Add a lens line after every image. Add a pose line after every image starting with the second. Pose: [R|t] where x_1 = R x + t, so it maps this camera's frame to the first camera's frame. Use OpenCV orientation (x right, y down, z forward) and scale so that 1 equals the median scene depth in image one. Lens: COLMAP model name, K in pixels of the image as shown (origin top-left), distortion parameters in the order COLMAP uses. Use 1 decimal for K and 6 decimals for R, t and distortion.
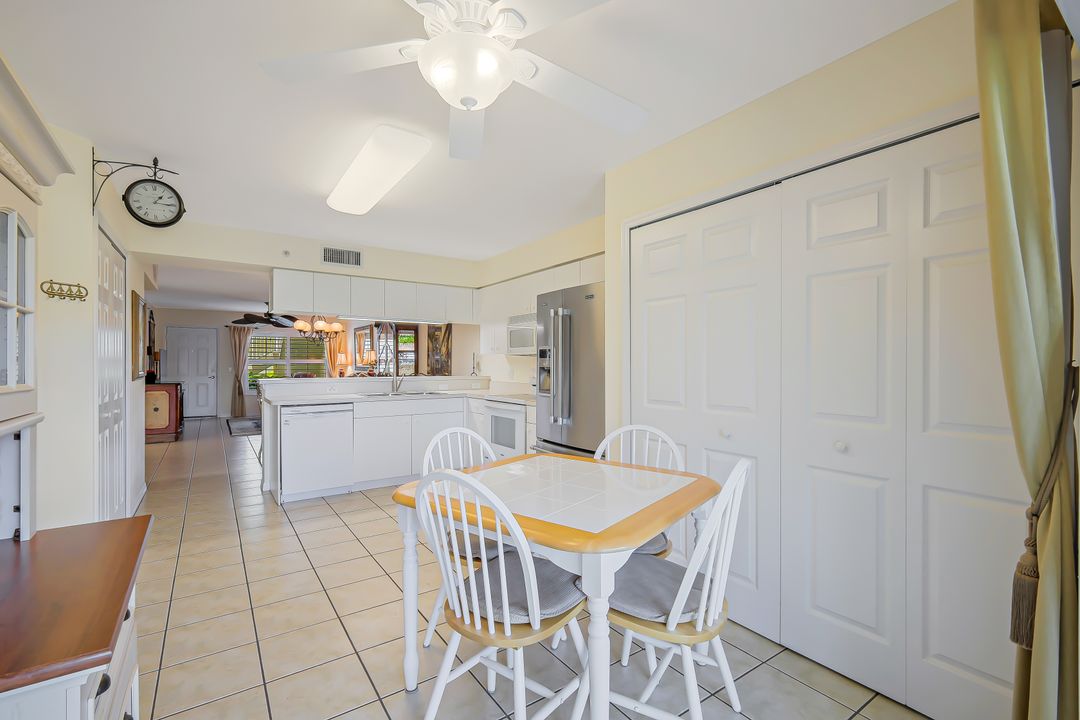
lens RADIAL K [[473.5, 0, 538.2], [0, 473.5, 365.1], [0, 0, 1]] dist [0.002739, -0.000393]
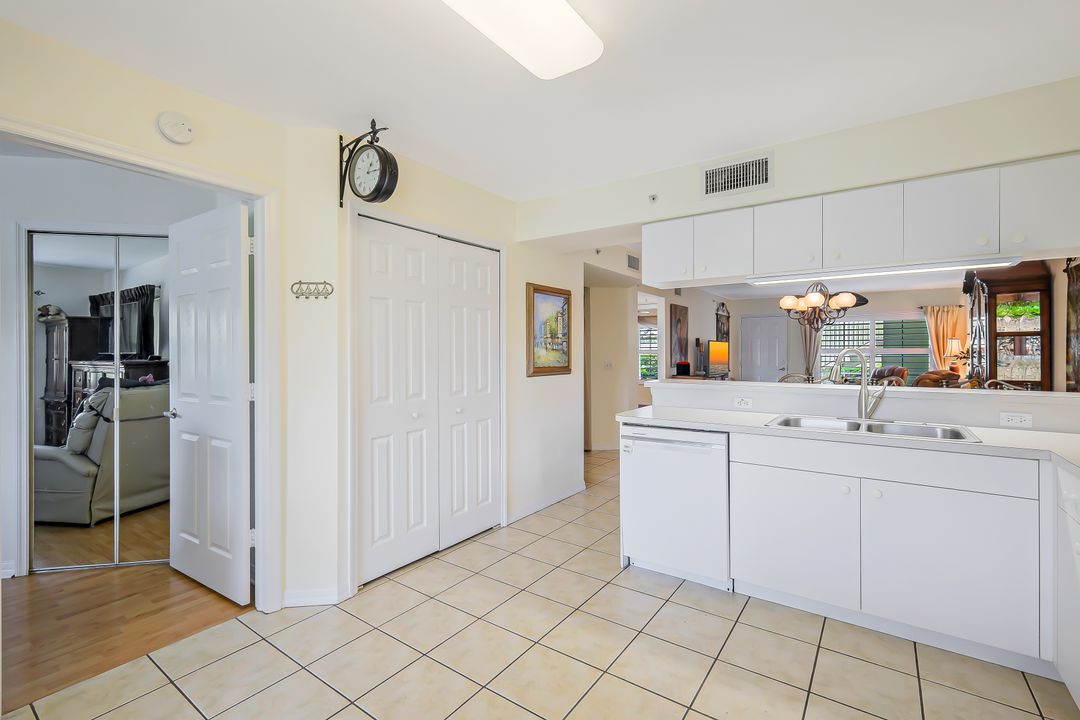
lens RADIAL K [[473.5, 0, 545.3], [0, 473.5, 355.5], [0, 0, 1]] dist [0.002739, -0.000393]
pose [[0.339302, 0.005444, -0.940662, 0.052666], [-0.001014, 0.999985, 0.005422, -0.012384], [0.940677, -0.000886, 0.339302, 0.568275]]
